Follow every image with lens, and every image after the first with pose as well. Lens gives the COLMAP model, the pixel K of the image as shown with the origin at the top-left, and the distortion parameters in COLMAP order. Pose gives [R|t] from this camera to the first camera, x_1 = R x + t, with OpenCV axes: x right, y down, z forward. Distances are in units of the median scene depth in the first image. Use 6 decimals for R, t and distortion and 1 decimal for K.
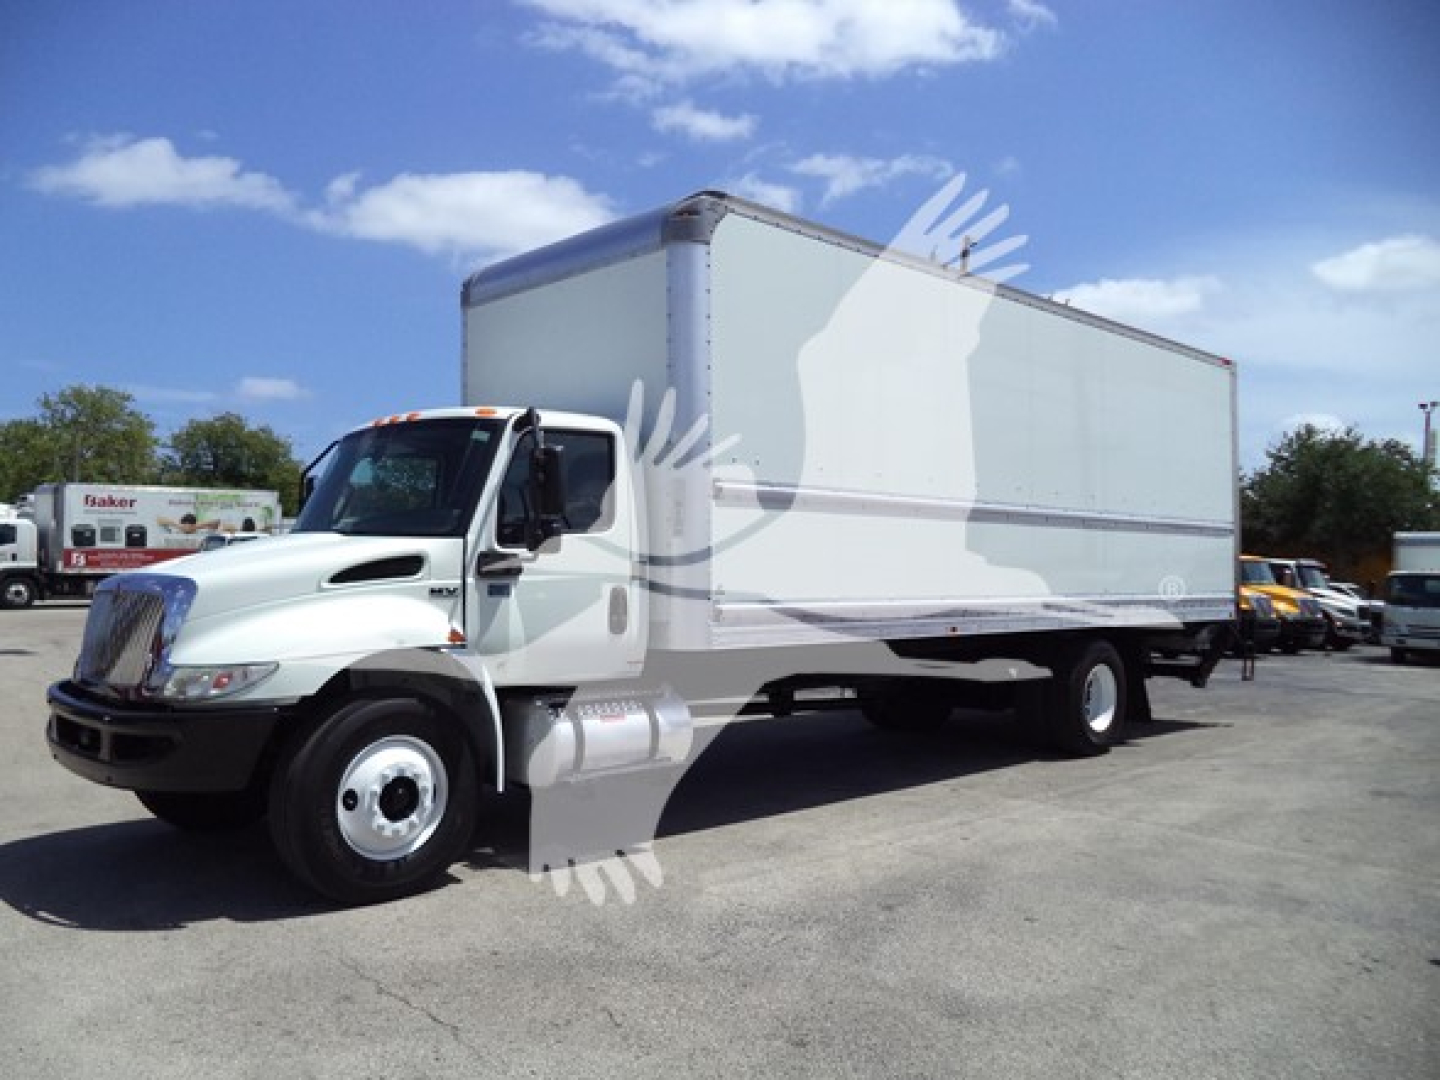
lens RADIAL K [[1156.9, 0, 721.9], [0, 1156.9, 541.4], [0, 0, 1]] dist [-0.037115, 0.008051]
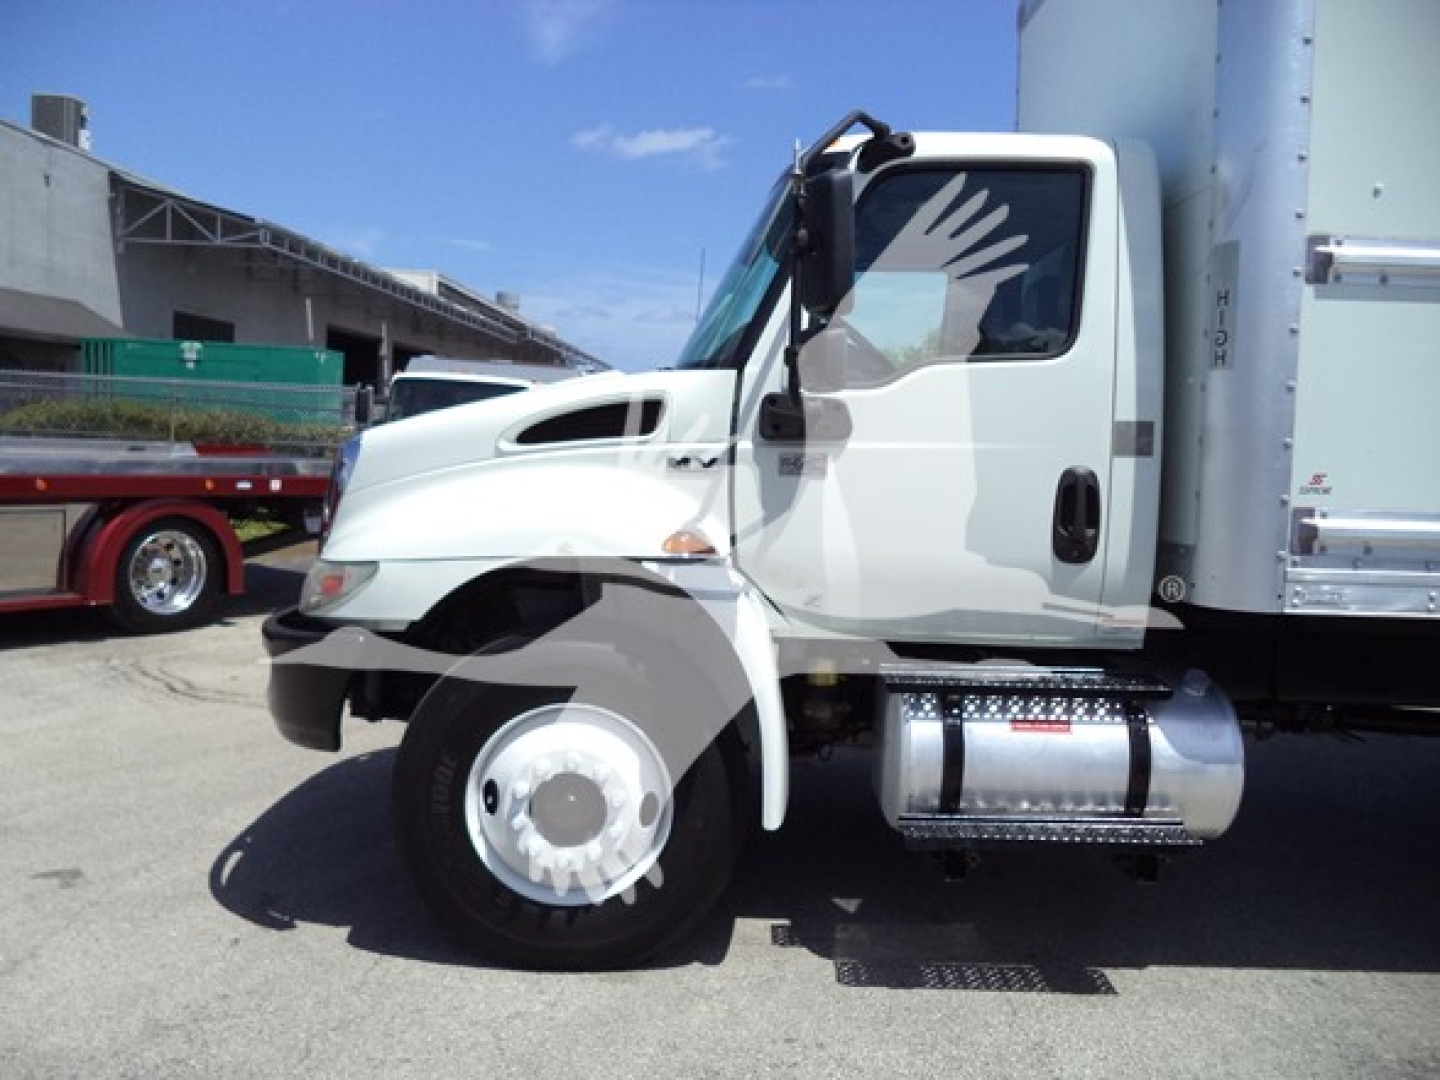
lens RADIAL K [[1156.9, 0, 718.5], [0, 1156.9, 539.5], [0, 0, 1]] dist [-0.037115, 0.008051]
pose [[0.724864, 0.070330, -0.685293, 0.158352], [-0.010091, 0.995752, 0.091518, 0.027975], [0.688819, -0.059423, 0.722494, 0.585542]]
